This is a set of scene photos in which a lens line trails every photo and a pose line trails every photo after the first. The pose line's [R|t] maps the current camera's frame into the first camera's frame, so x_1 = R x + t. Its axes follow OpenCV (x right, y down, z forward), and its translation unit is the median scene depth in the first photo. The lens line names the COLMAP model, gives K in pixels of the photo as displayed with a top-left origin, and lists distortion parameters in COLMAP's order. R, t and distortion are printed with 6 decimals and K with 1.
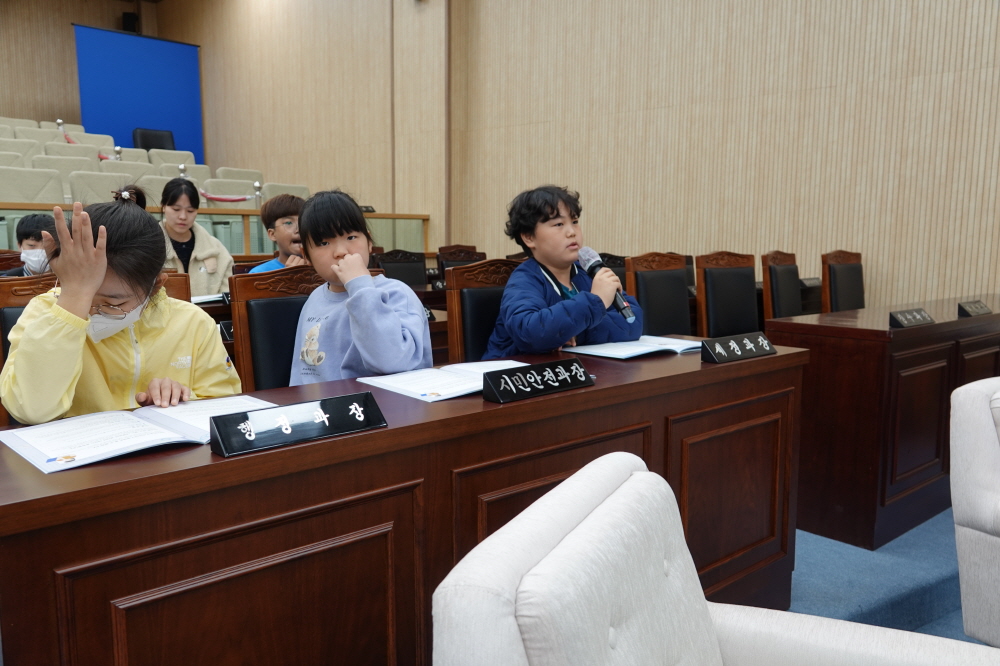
lens RADIAL K [[836.0, 0, 491.3], [0, 836.0, 336.1], [0, 0, 1]] dist [-0.004752, 0.026598]
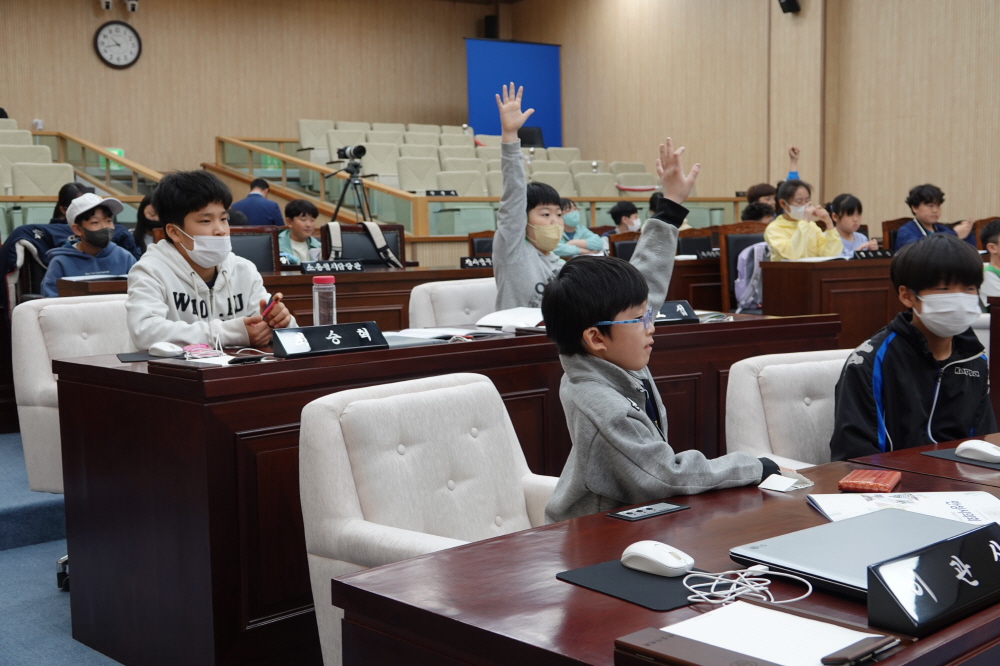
lens RADIAL K [[1203.4, 0, 505.0], [0, 1203.4, 329.1], [0, 0, 1]] dist [0.023602, 0.000000]
pose [[0.971283, -0.001860, -0.237920, -0.095949], [-0.006892, 0.999330, -0.035949, 0.119012], [0.237827, 0.036556, 0.970619, -0.848121]]
